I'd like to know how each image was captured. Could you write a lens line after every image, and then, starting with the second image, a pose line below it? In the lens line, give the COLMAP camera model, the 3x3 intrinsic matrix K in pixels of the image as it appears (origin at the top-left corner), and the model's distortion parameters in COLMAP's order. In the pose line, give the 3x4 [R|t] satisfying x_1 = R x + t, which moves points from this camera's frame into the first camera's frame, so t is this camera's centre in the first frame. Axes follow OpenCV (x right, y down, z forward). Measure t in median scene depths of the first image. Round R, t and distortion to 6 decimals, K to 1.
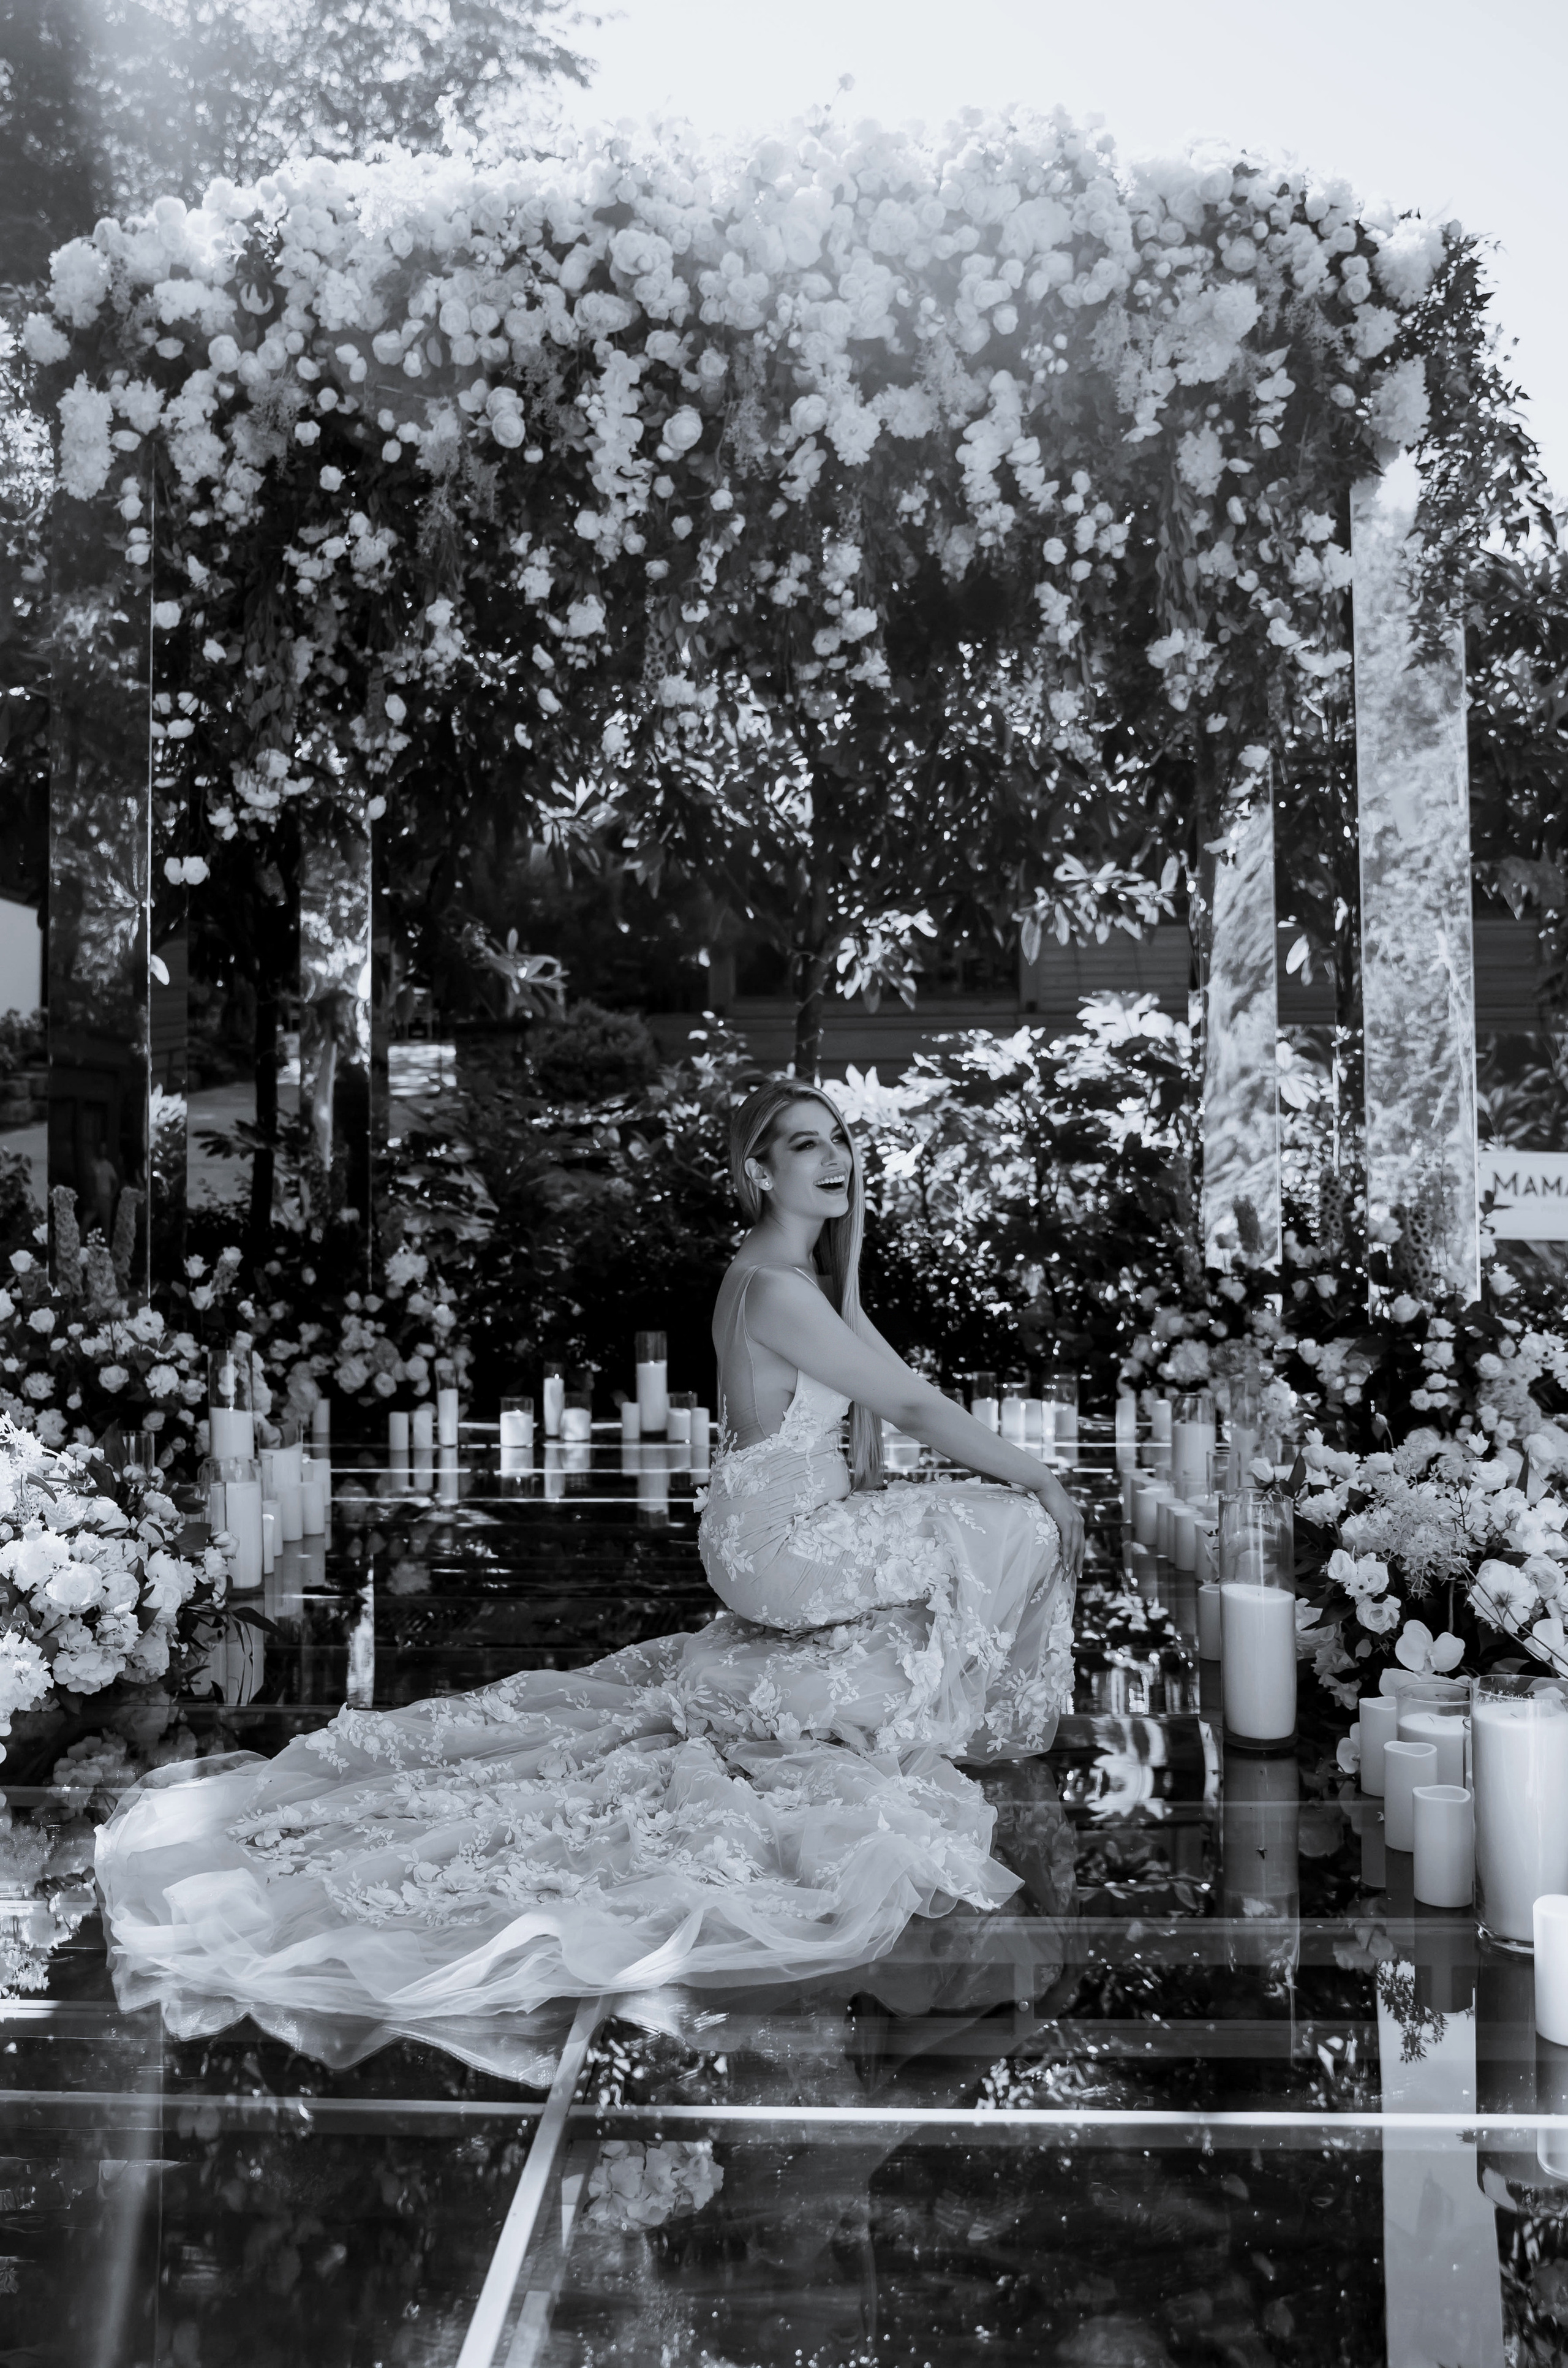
lens RADIAL K [[1963.5, 0, 727.1], [0, 1963.5, 1151.7], [0, 0, 1]] dist [-0.026434, -0.001597]
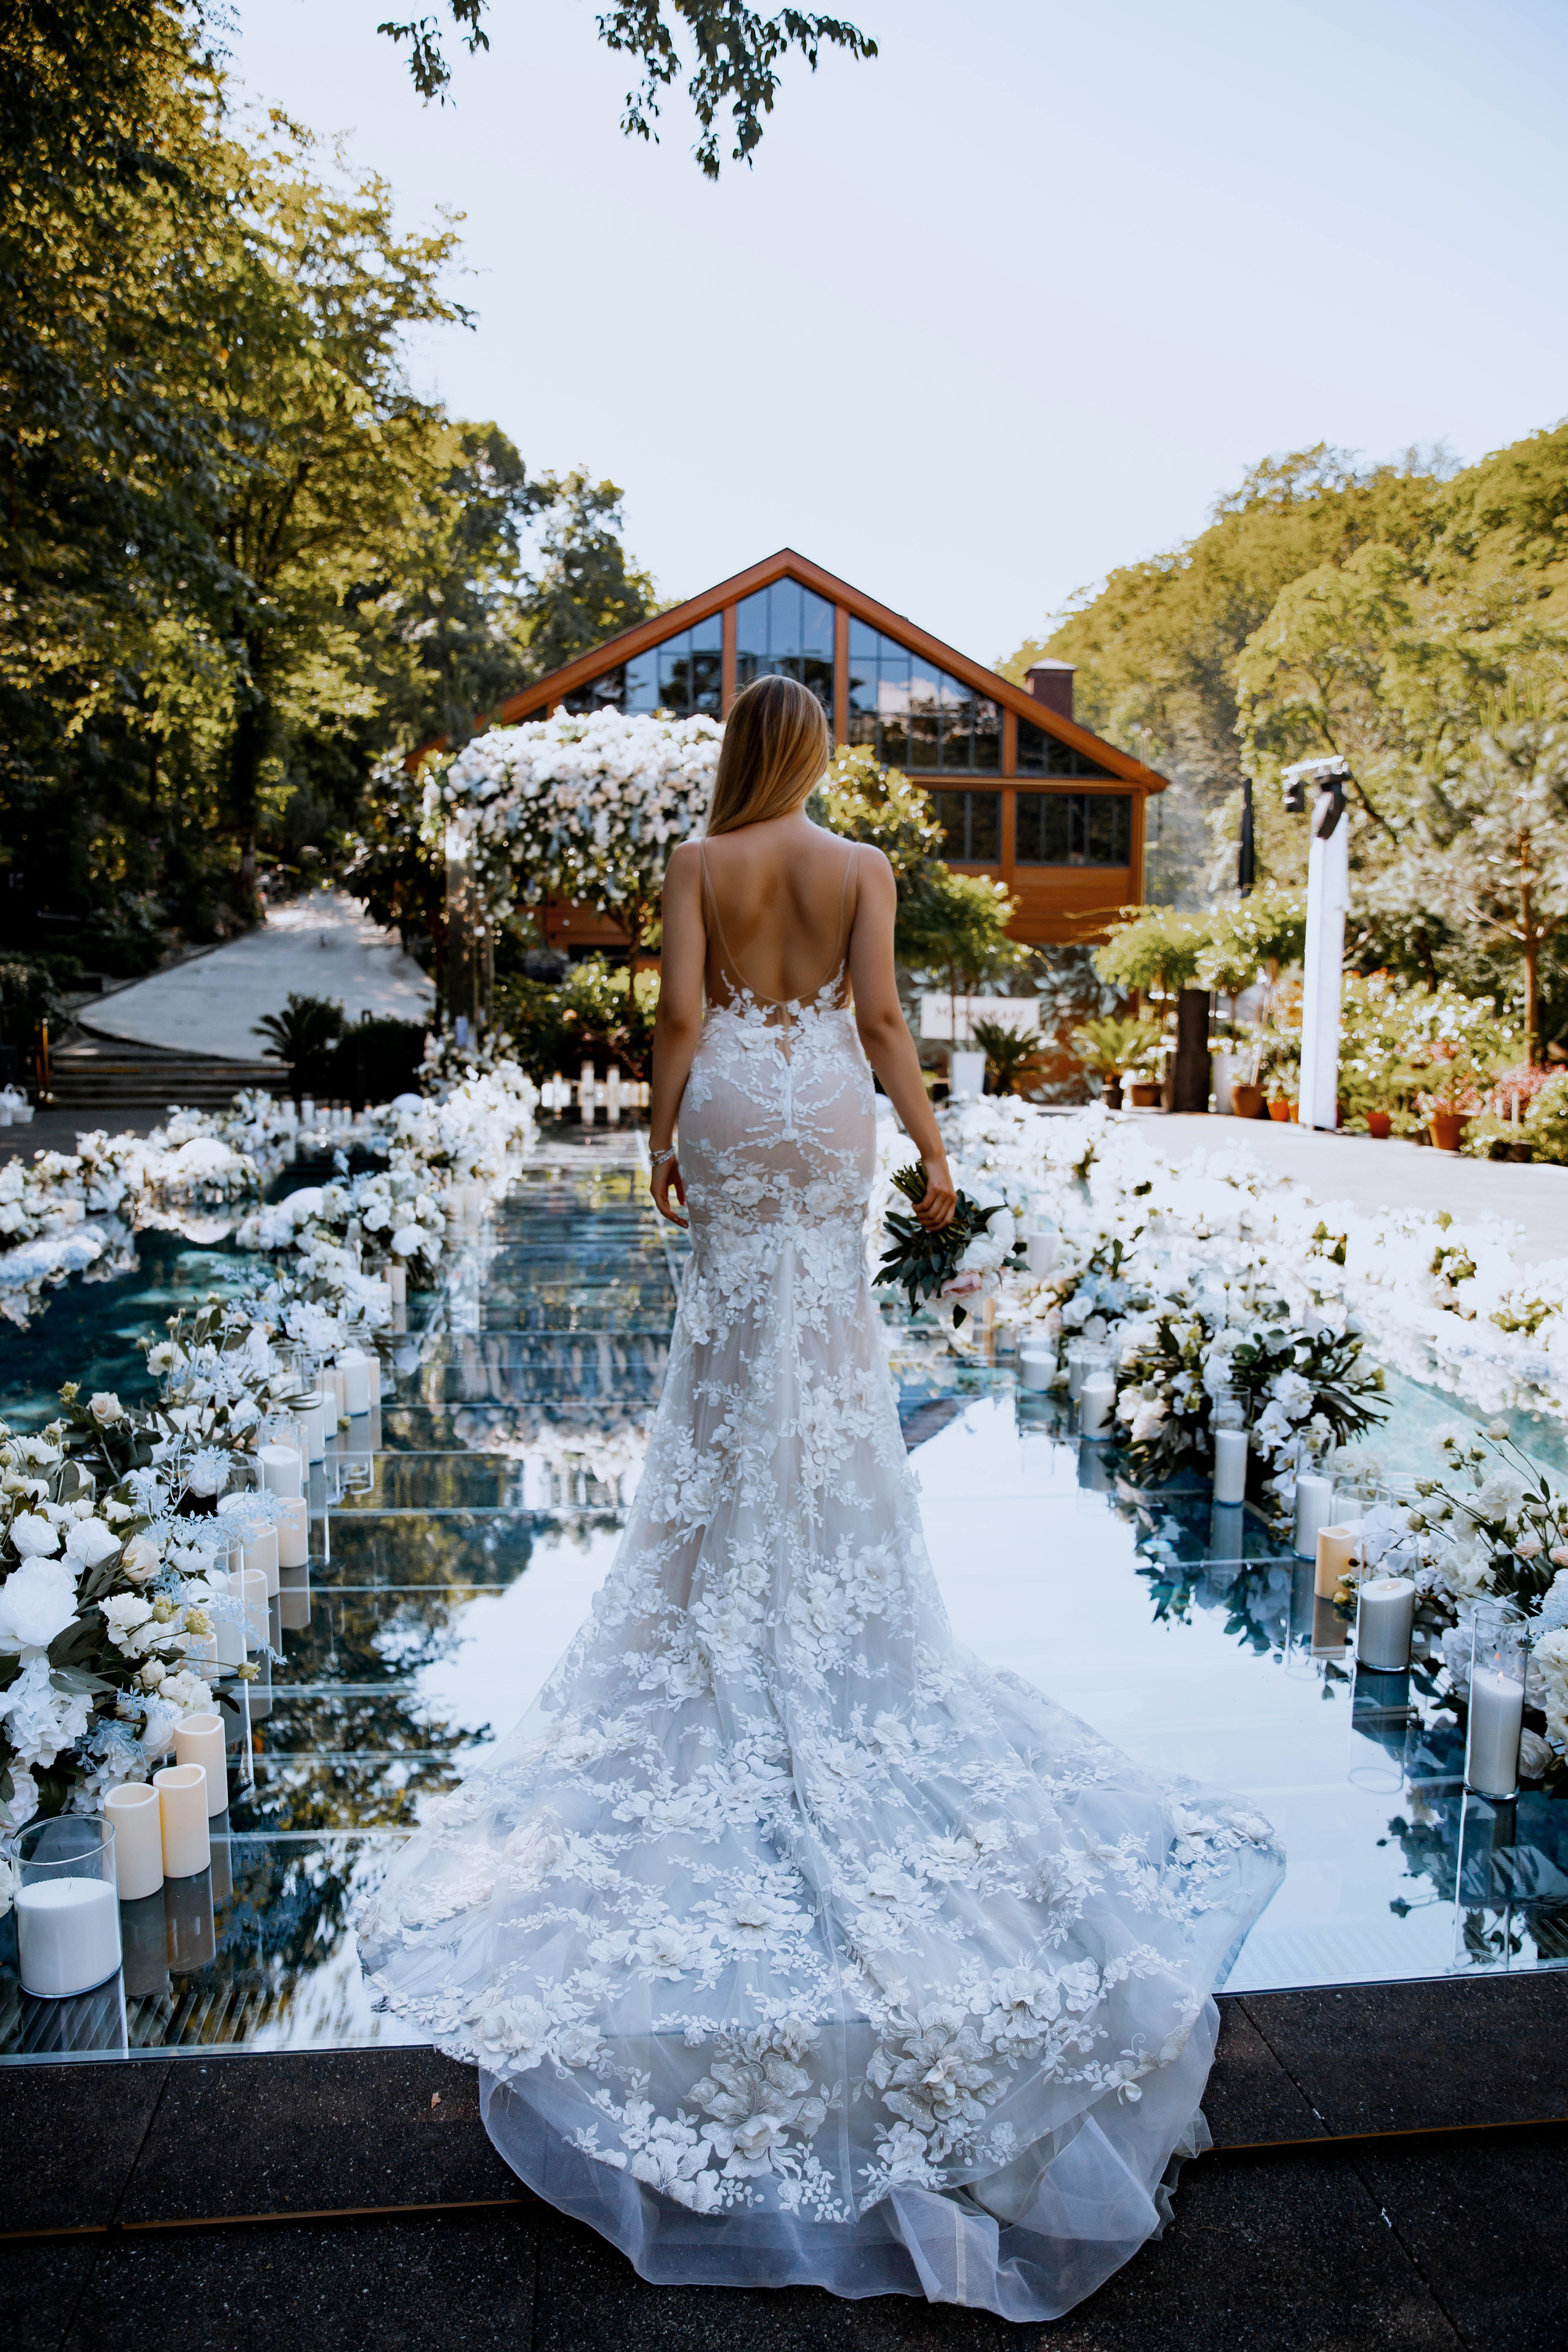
lens RADIAL K [[1590.4, 0, 762.5], [0, 1590.4, 1157.8], [0, 0, 1]] dist [-0.049233, 0.016986]
pose [[0.987230, 0.002271, 0.159285, -0.239295], [-0.021499, 0.992650, 0.119099, -0.094428], [-0.157843, -0.121002, 0.980022, -2.216909]]
